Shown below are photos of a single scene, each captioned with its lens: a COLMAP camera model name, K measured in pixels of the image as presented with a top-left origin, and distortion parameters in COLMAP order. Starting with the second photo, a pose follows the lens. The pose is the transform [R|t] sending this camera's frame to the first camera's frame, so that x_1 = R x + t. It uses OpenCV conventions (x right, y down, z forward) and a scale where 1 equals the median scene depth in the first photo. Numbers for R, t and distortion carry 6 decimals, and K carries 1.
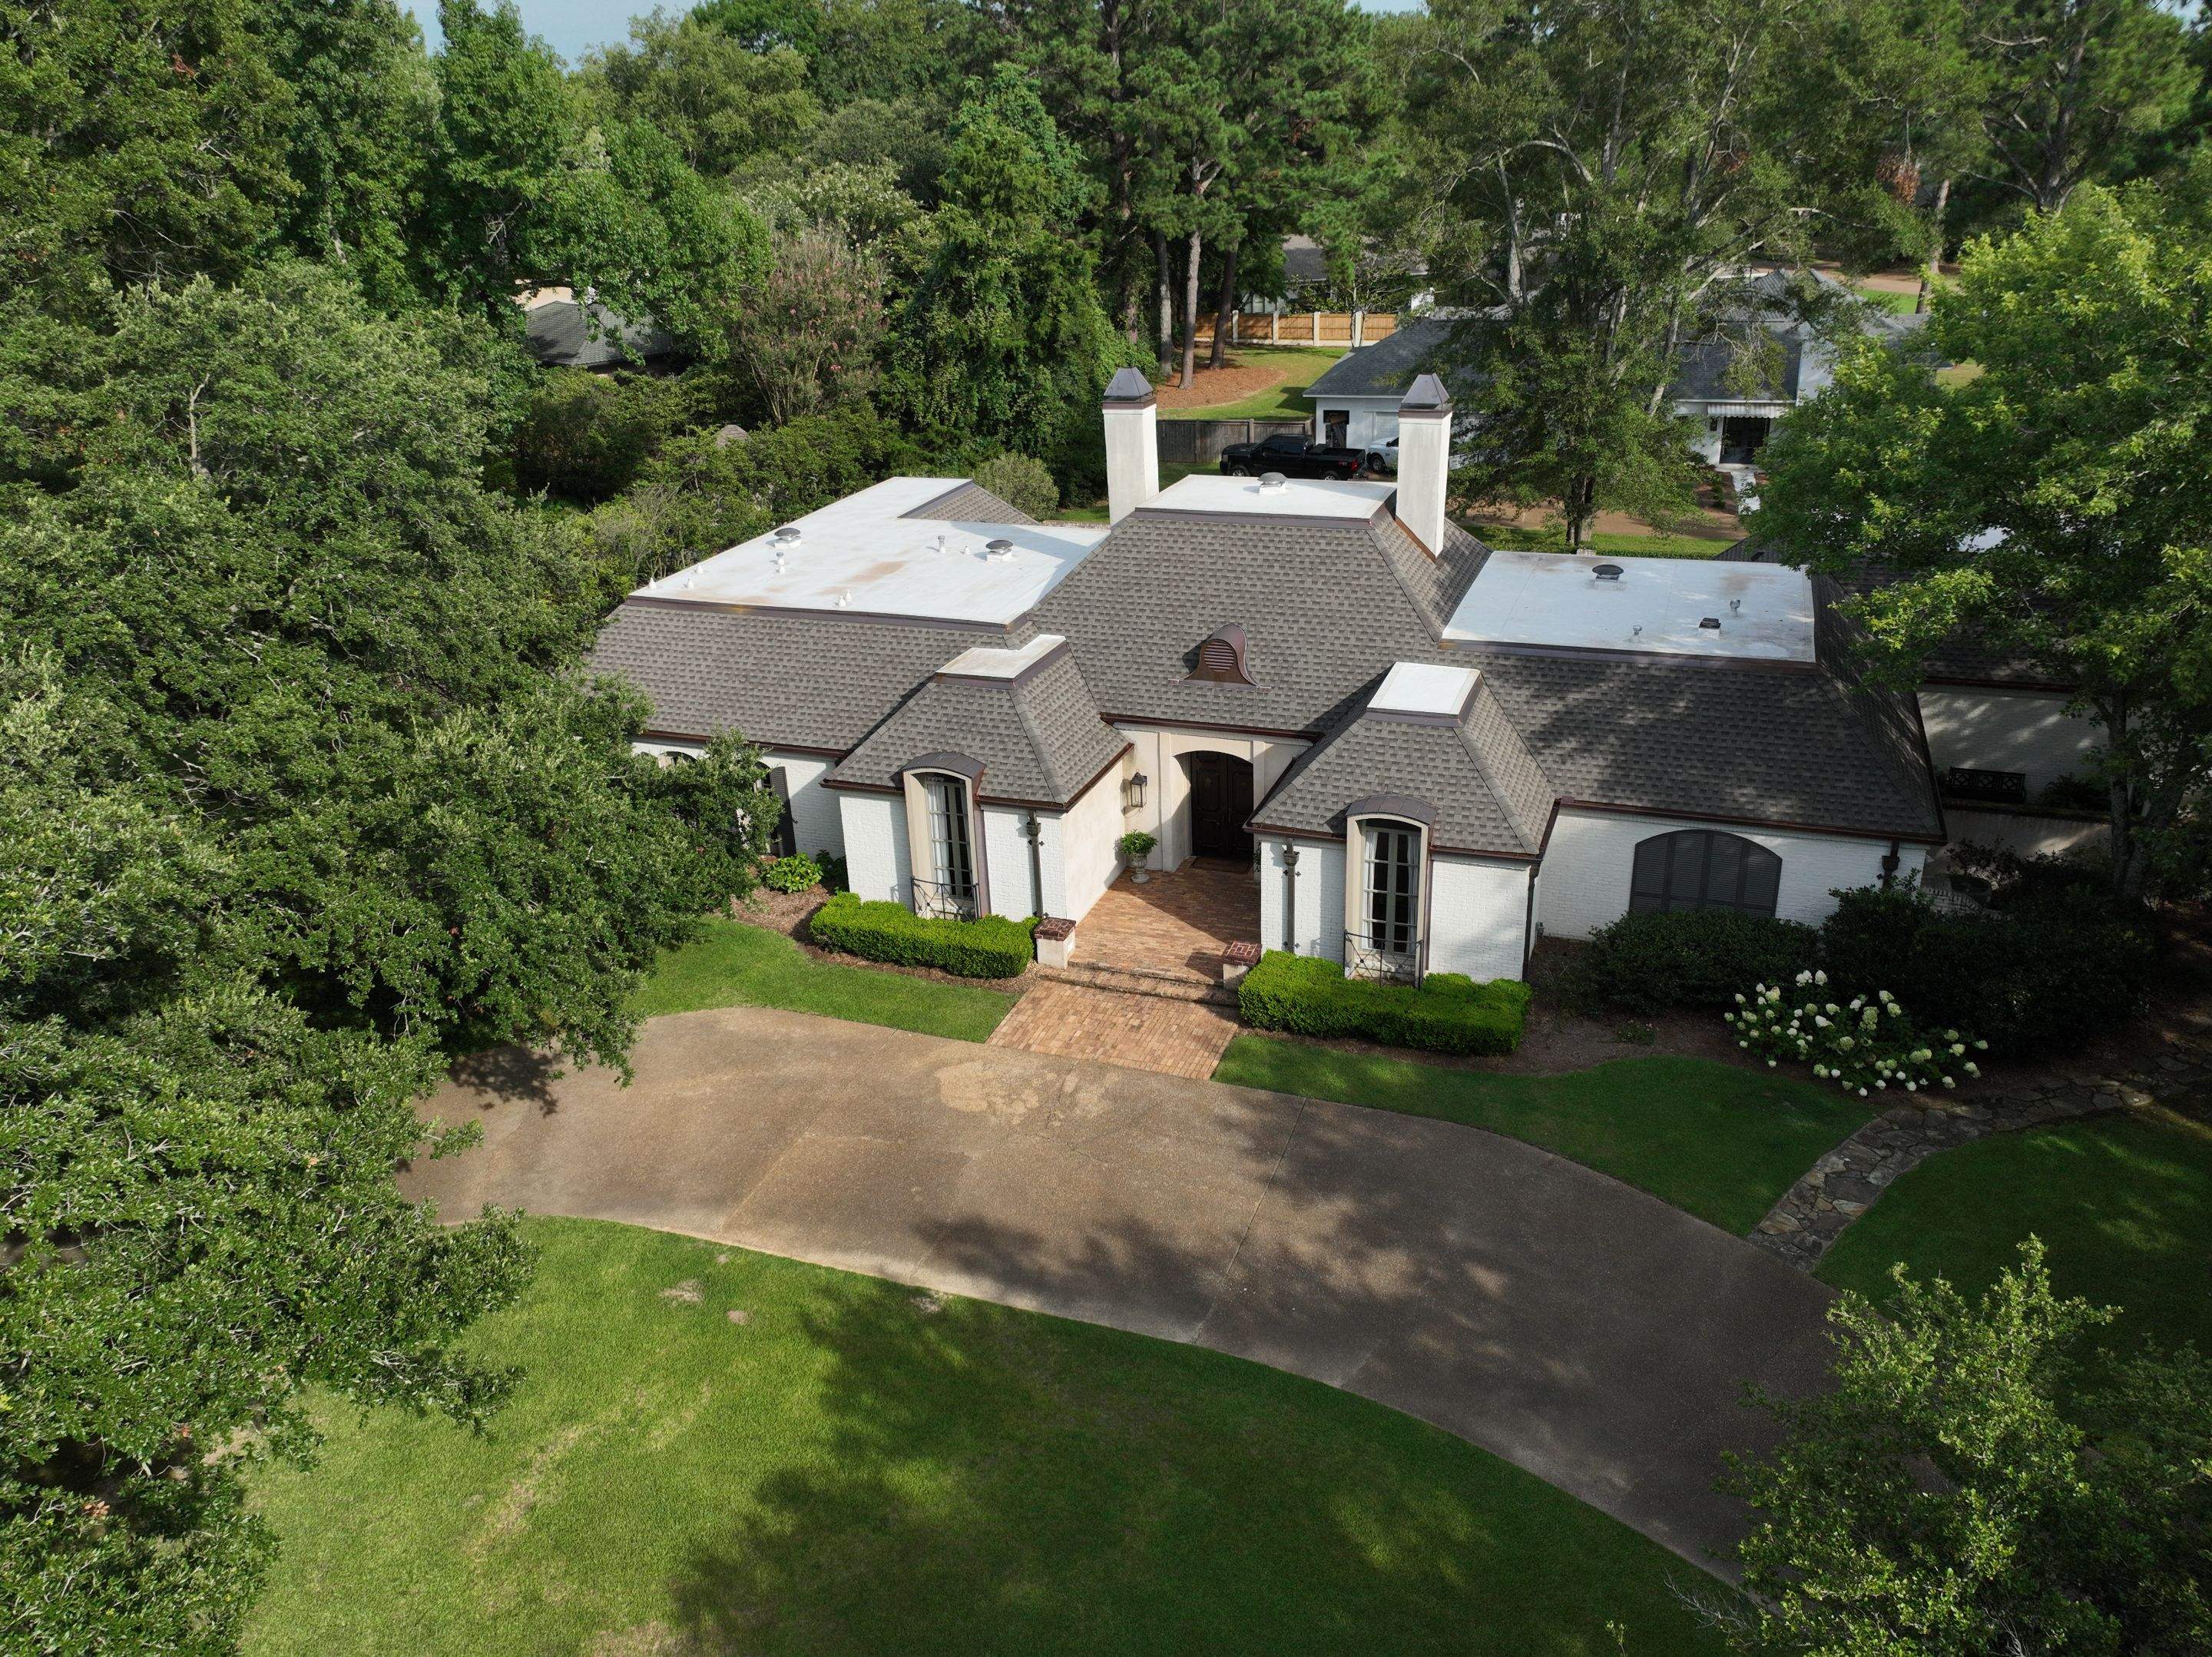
lens RADIAL K [[1663.3, 0, 1123.1], [0, 1663.3, 834.4], [0, 0, 1]] dist [0.005989, 0.003387]
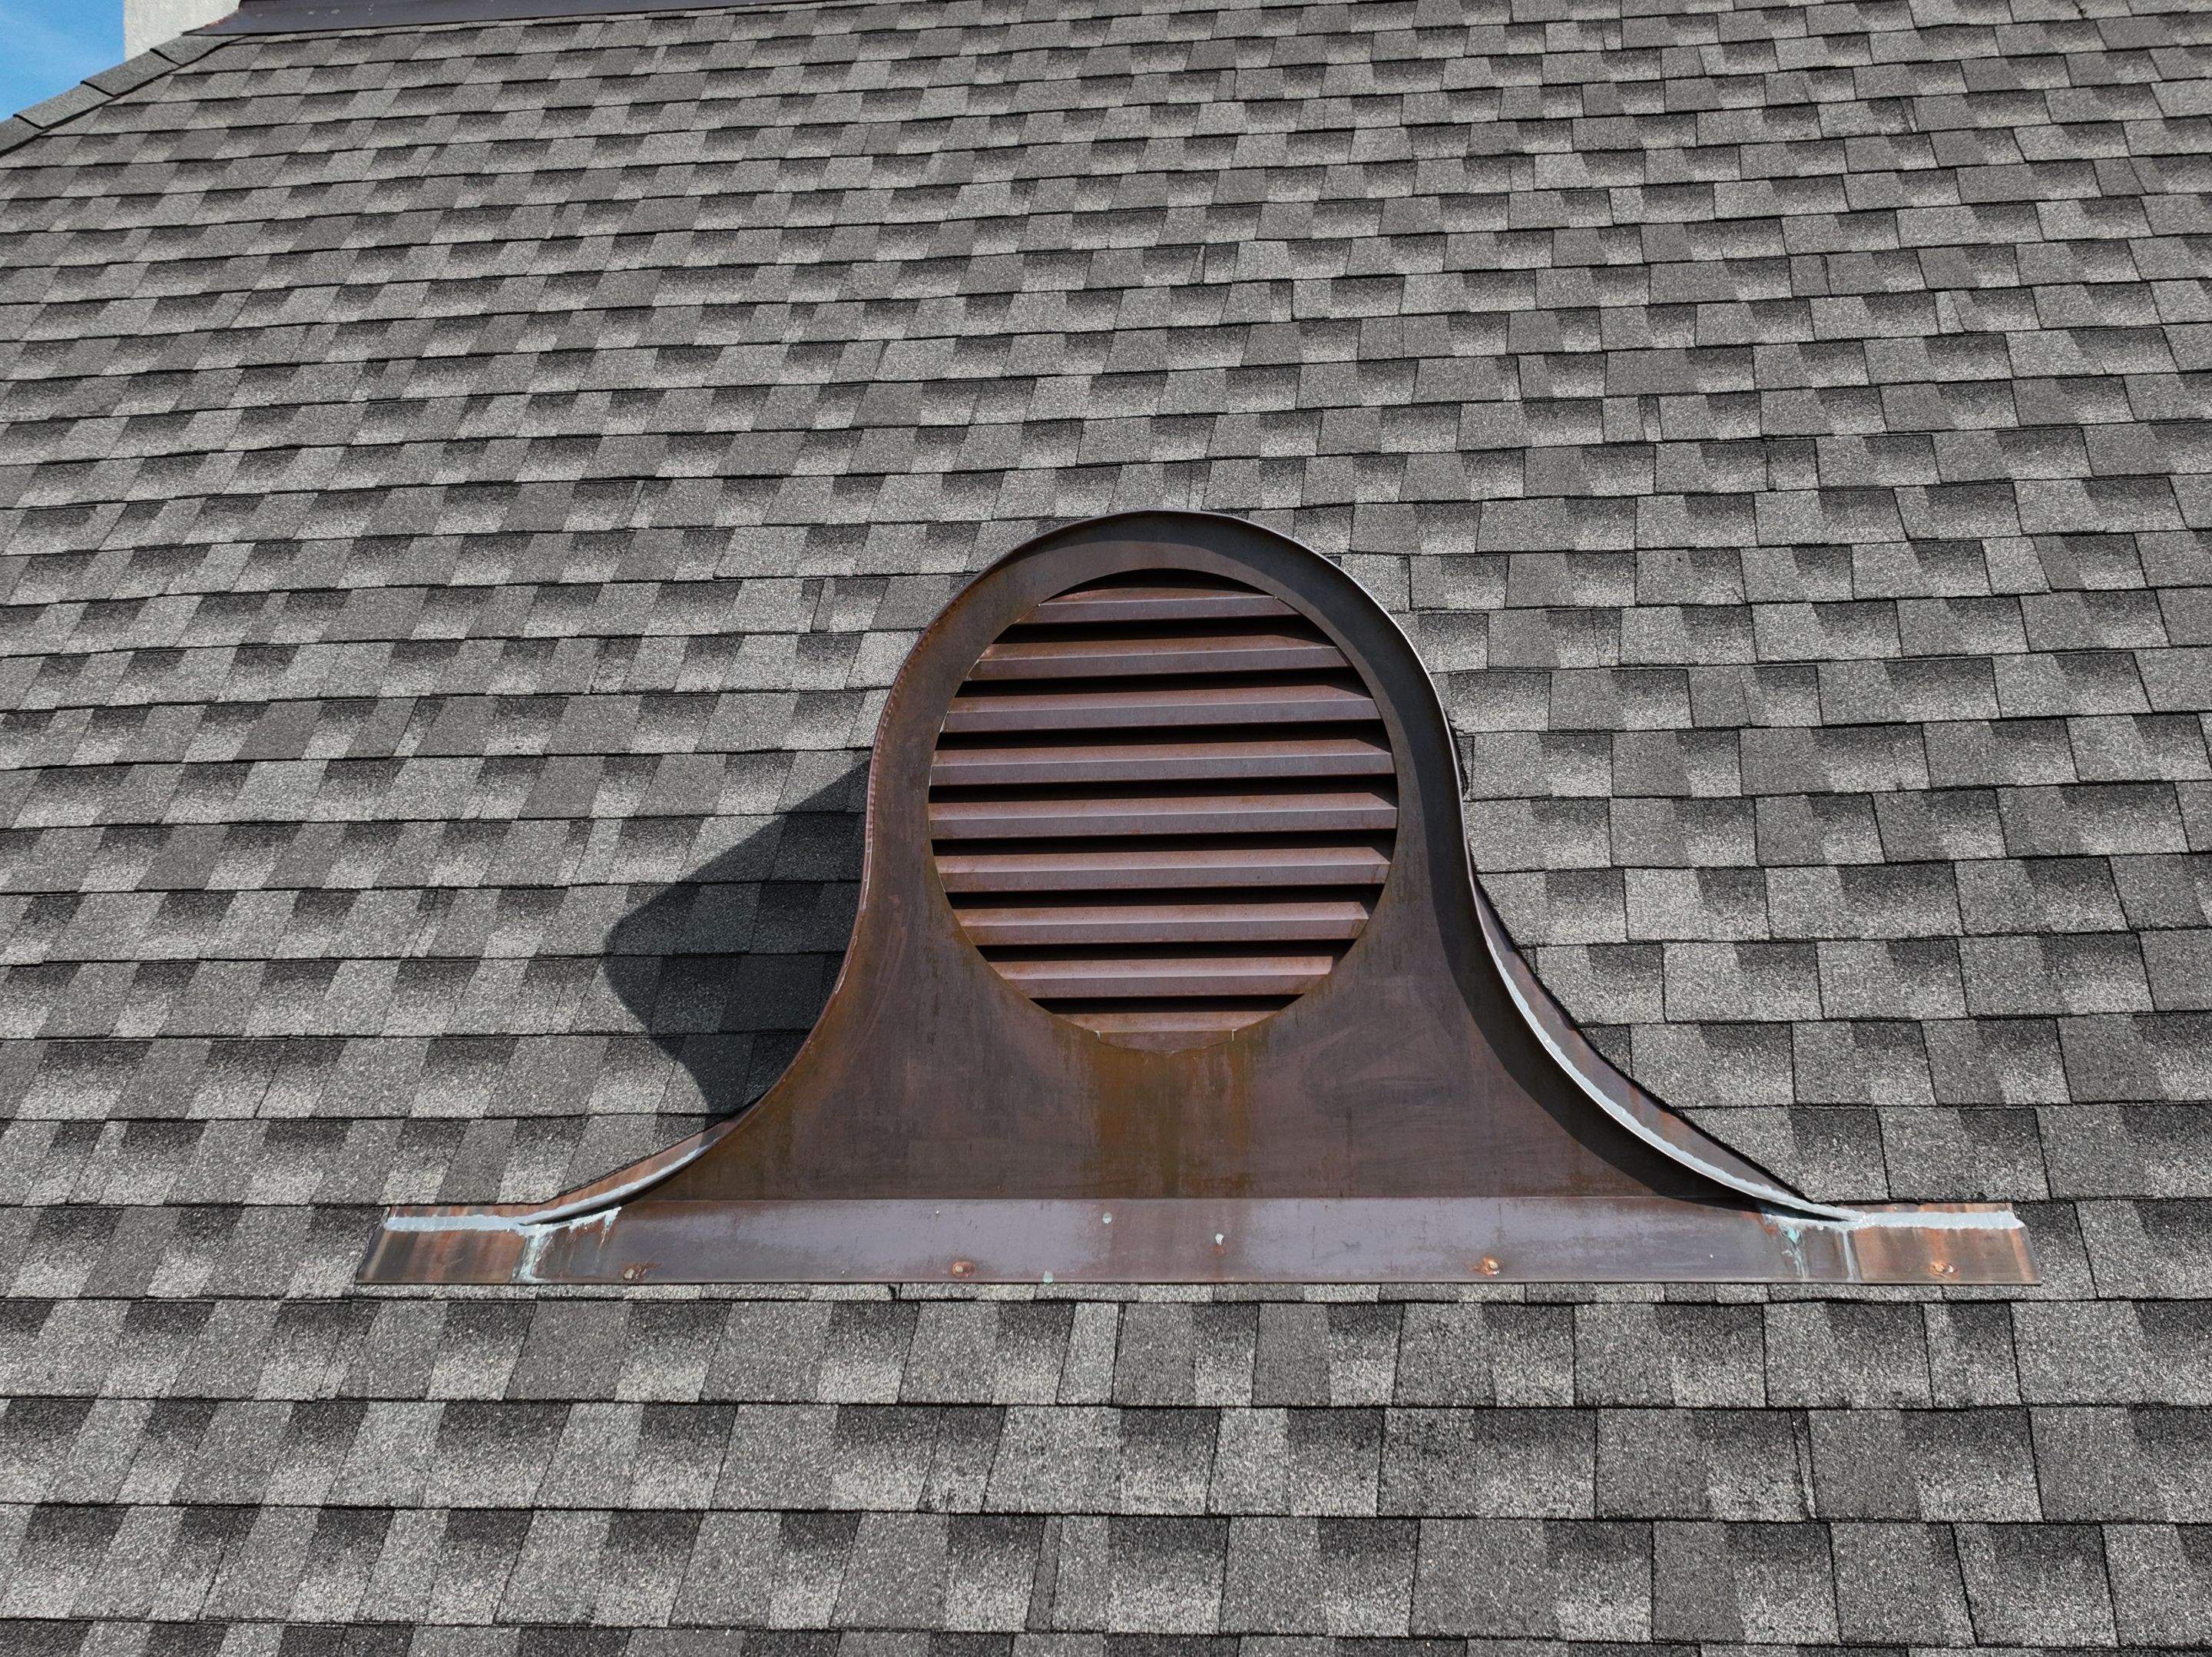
lens RADIAL K [[2291.0, 0, 1136.8], [0, 2291.0, 829.7], [0, 0, 1]] dist [0.005337, -0.001921]
pose [[0.973065, 0.013638, 0.230127, 0.036743], [0.084735, 0.907211, -0.412054, -0.070402], [-0.214394, 0.420456, 0.881619, 0.950008]]
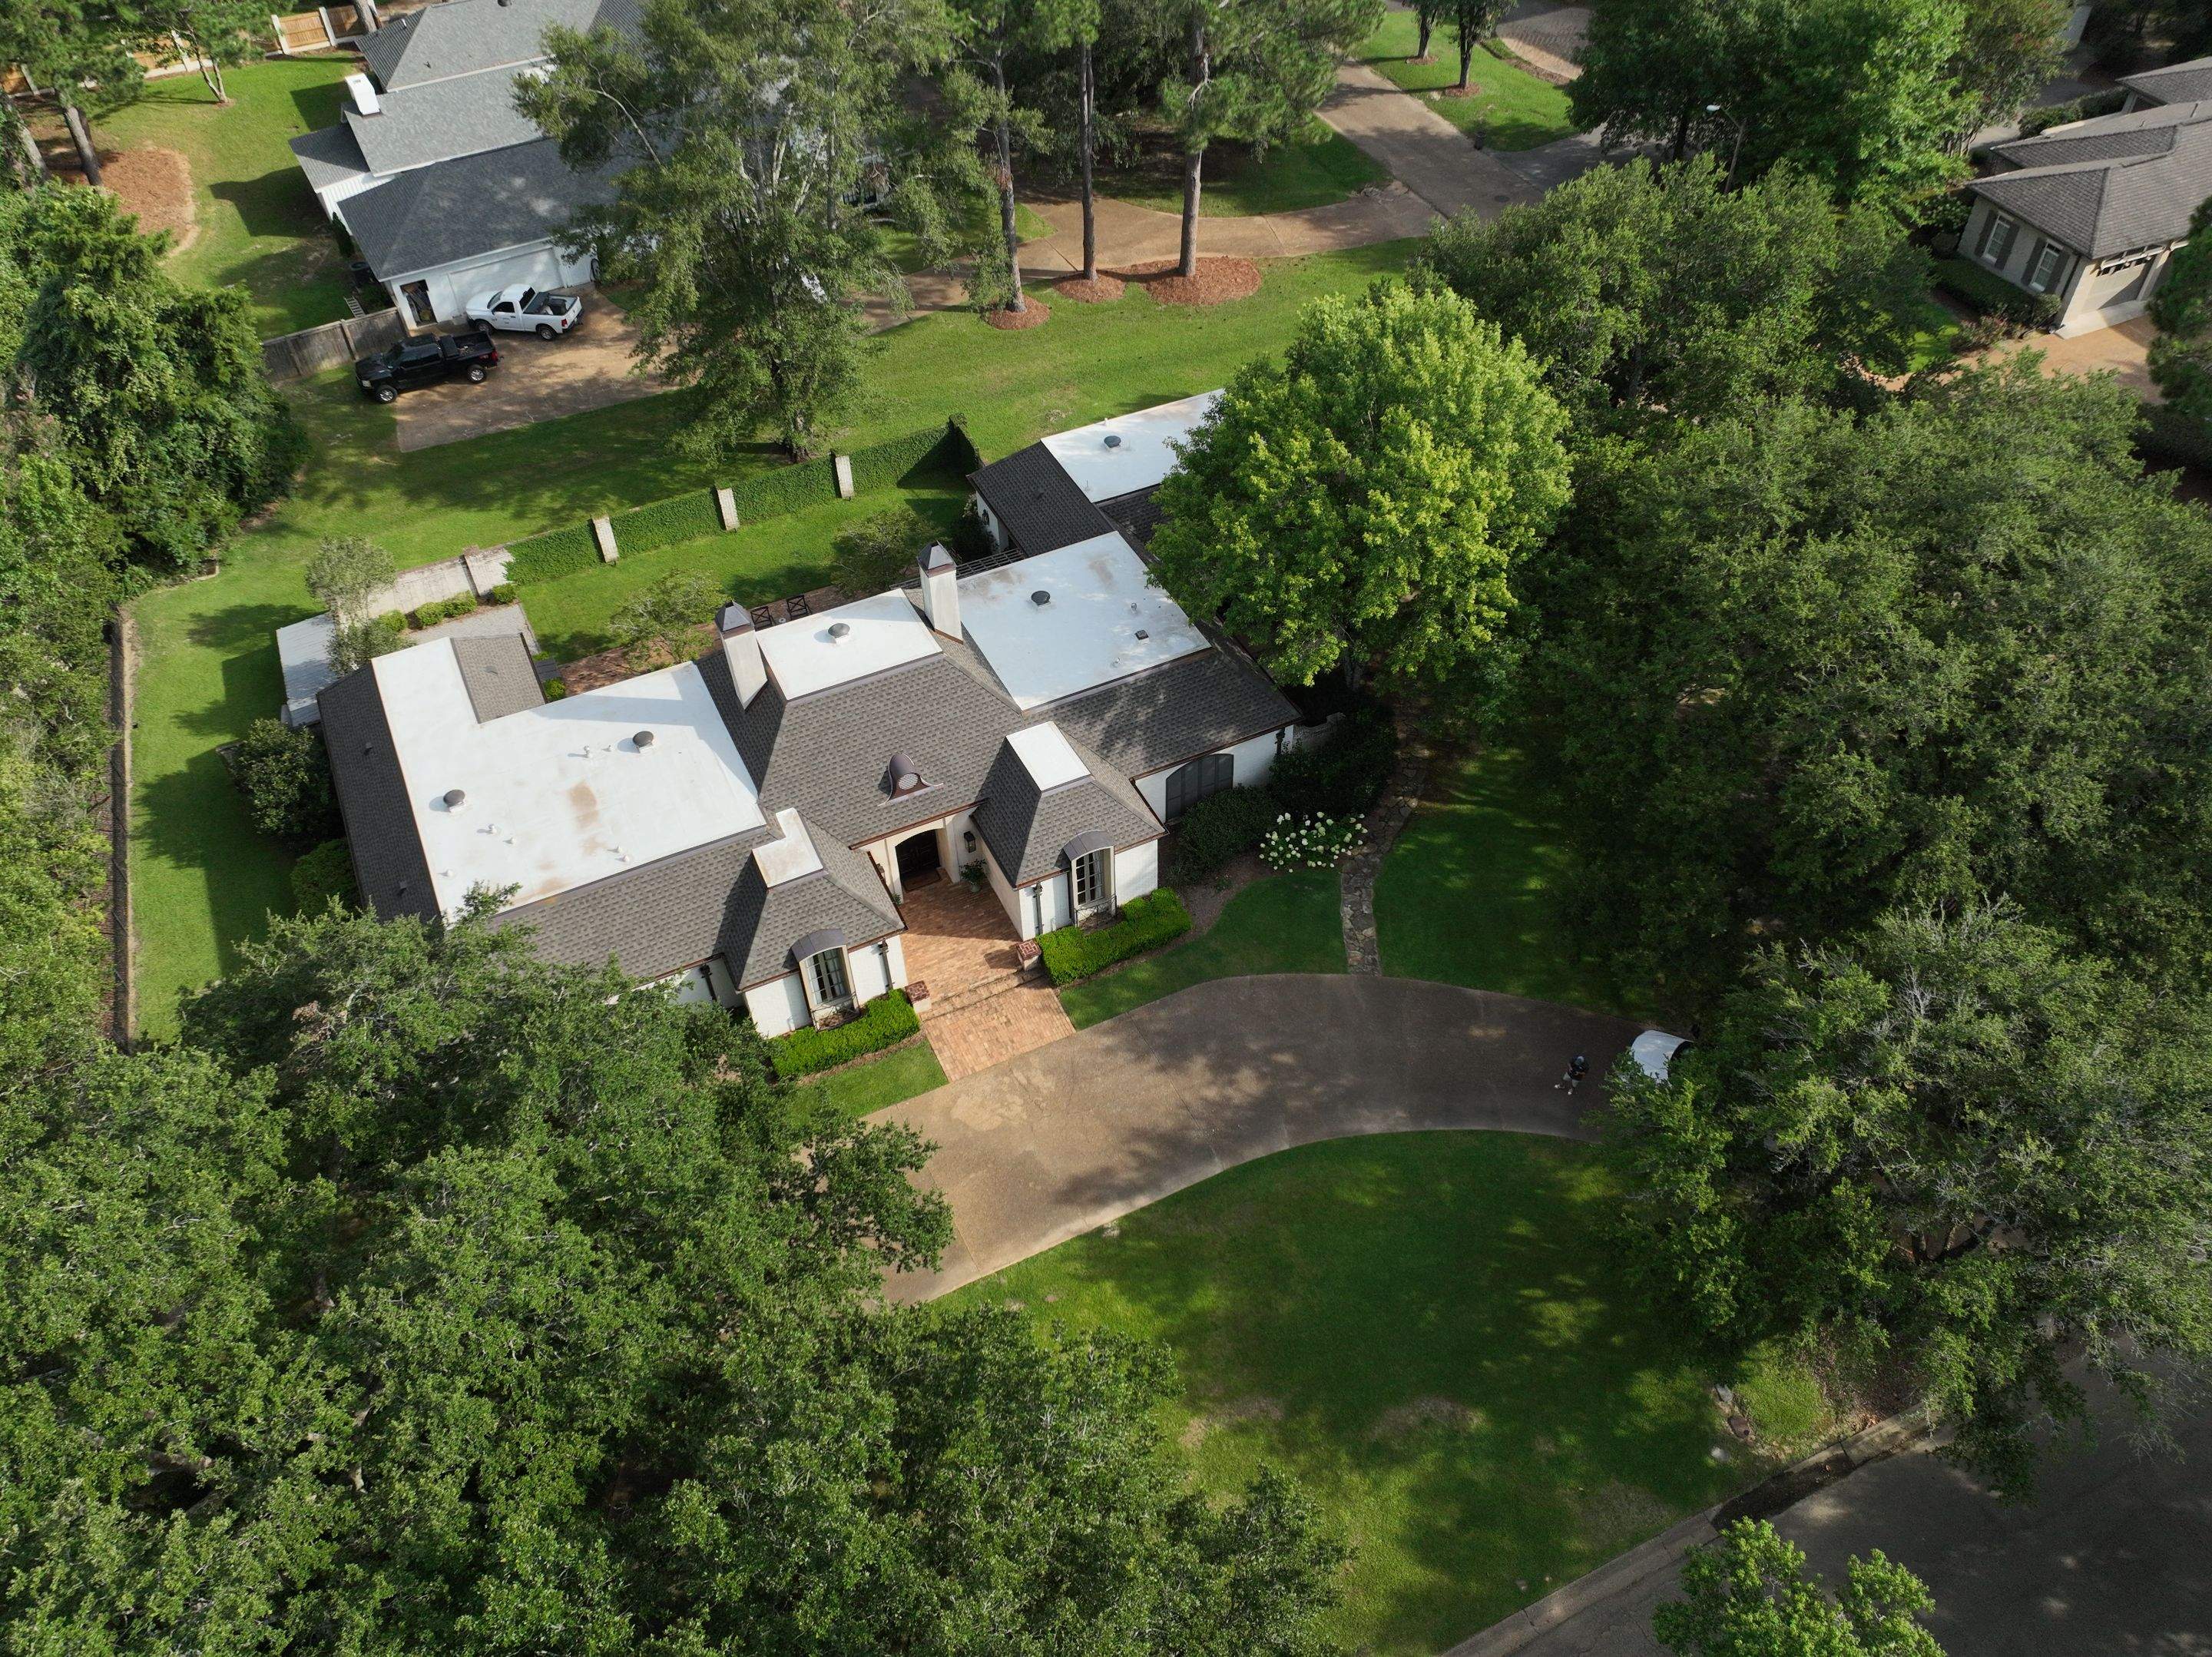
lens RADIAL K [[1671.3, 0, 1128.2], [0, 1671.3, 832.9], [0, 0, 1]] dist [0.004547, 0.003675]
pose [[0.695154, -0.503657, 0.512923, -0.637405], [0.280666, 0.847050, 0.451367, -0.729814], [-0.661806, -0.169810, 0.730190, -0.278968]]
